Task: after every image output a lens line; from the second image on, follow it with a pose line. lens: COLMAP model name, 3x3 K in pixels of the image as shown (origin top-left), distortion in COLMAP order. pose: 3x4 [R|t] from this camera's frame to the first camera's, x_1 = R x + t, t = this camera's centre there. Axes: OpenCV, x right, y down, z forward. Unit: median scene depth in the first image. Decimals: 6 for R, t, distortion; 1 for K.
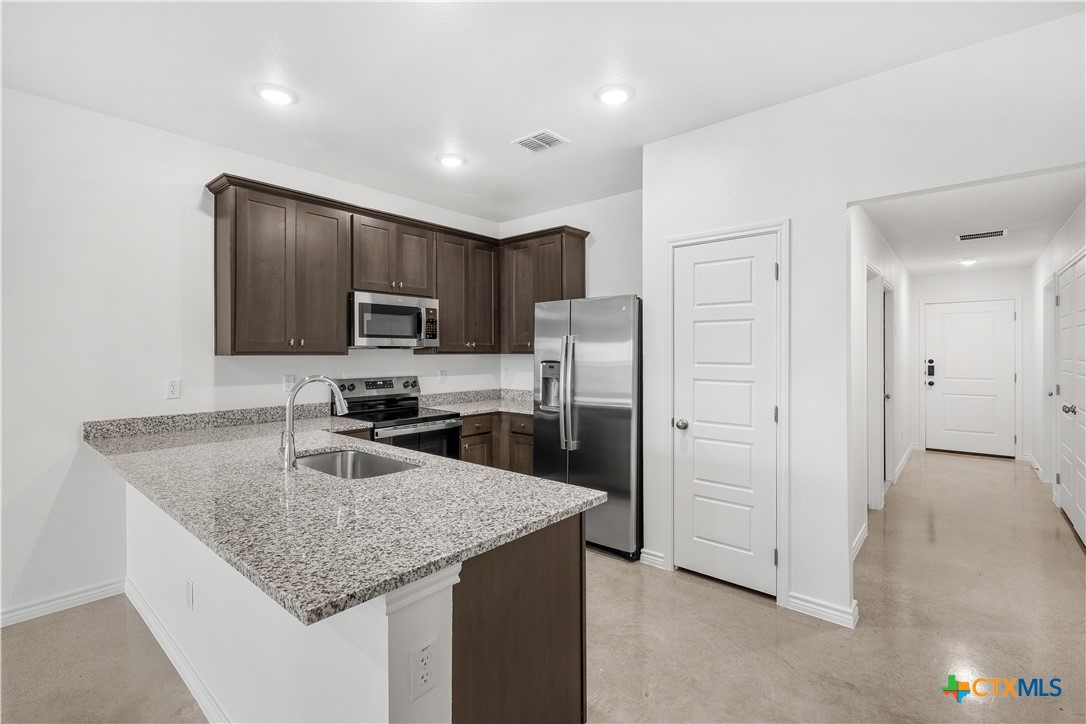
lens RADIAL K [[490.8, 0, 546.6], [0, 490.8, 355.7], [0, 0, 1]] dist [0.002448, -0.000561]
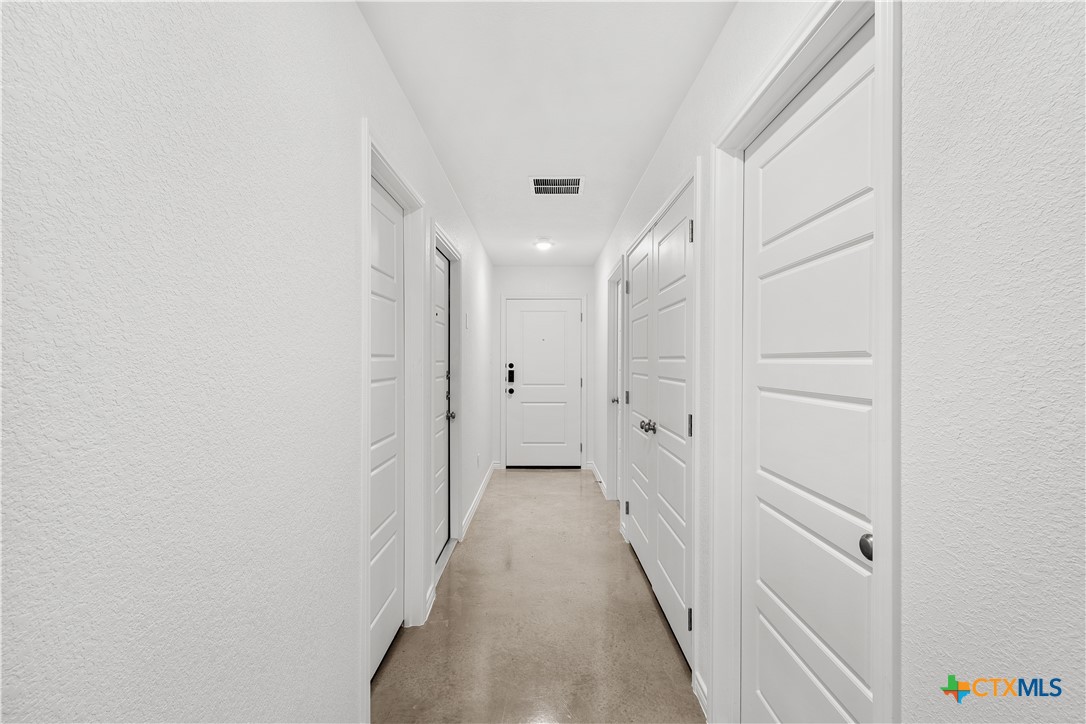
lens RADIAL K [[487.2, 0, 538.9], [0, 487.2, 360.5], [0, 0, 1]] dist [0.000404, -0.000963]
pose [[0.766973, 0.006550, 0.641646, 0.480168], [-0.000628, 0.999955, -0.009457, 0.019066], [-0.641679, 0.006850, 0.766943, 0.553444]]
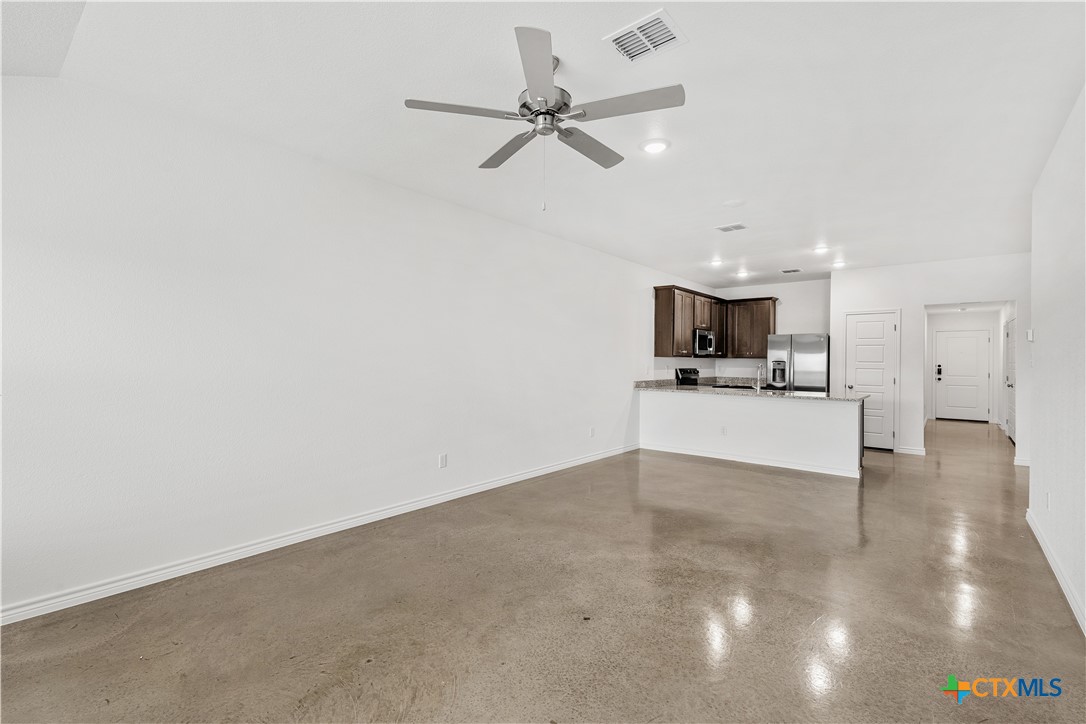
lens RADIAL K [[487.2, 0, 538.9], [0, 487.2, 360.5], [0, 0, 1]] dist [0.000404, -0.000963]
pose [[0.999935, 0.011040, 0.002930, -1.040996], [-0.011024, 0.999924, -0.005491, 0.030957], [-0.002990, 0.005459, 0.999981, -1.161062]]
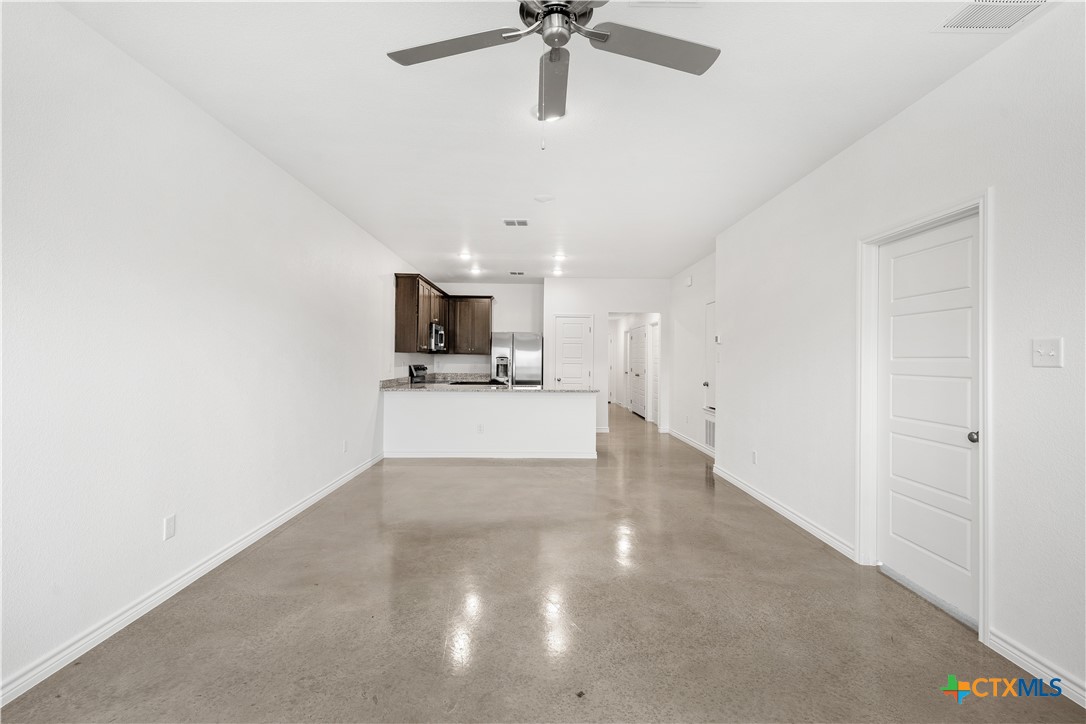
lens RADIAL K [[490.8, 0, 546.6], [0, 490.8, 355.7], [0, 0, 1]] dist [0.002448, -0.000561]
pose [[0.746424, 0.012833, 0.665347, -1.338116], [-0.006407, 0.999906, -0.012098, 0.029678], [-0.665440, 0.004768, 0.746436, -0.864204]]
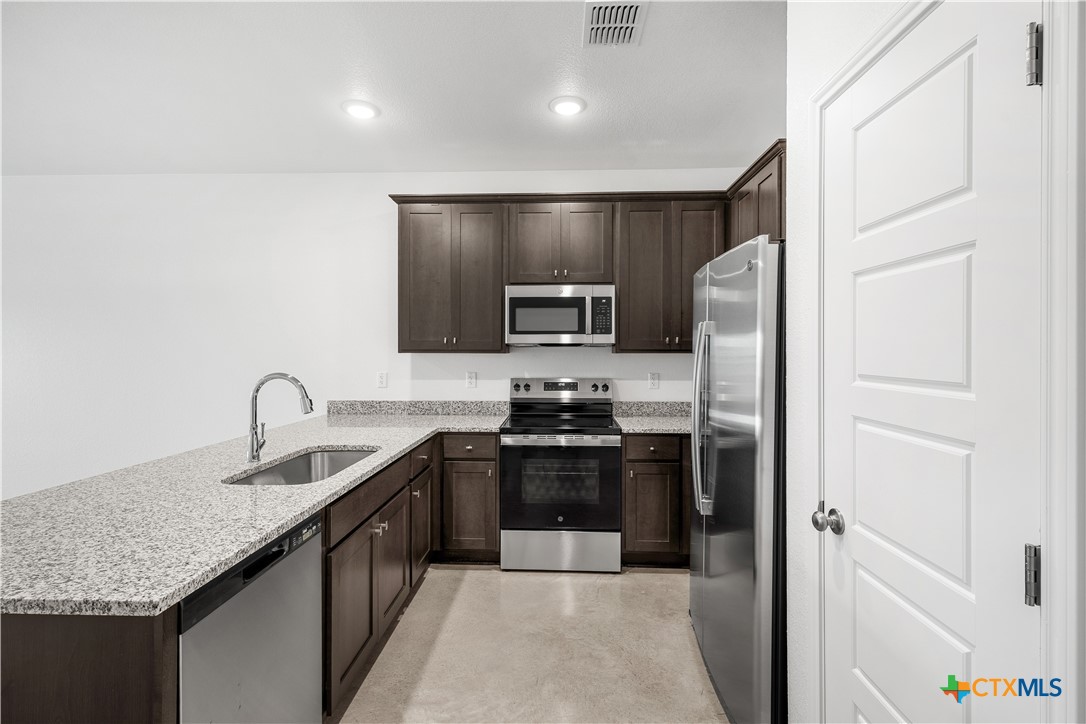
lens RADIAL K [[490.8, 0, 546.6], [0, 490.8, 355.7], [0, 0, 1]] dist [0.002448, -0.000561]
pose [[0.622330, 0.009429, -0.782698, 0.362362], [-0.007438, 0.999954, 0.006132, -0.002718], [0.782720, 0.002006, 0.622371, 0.434517]]
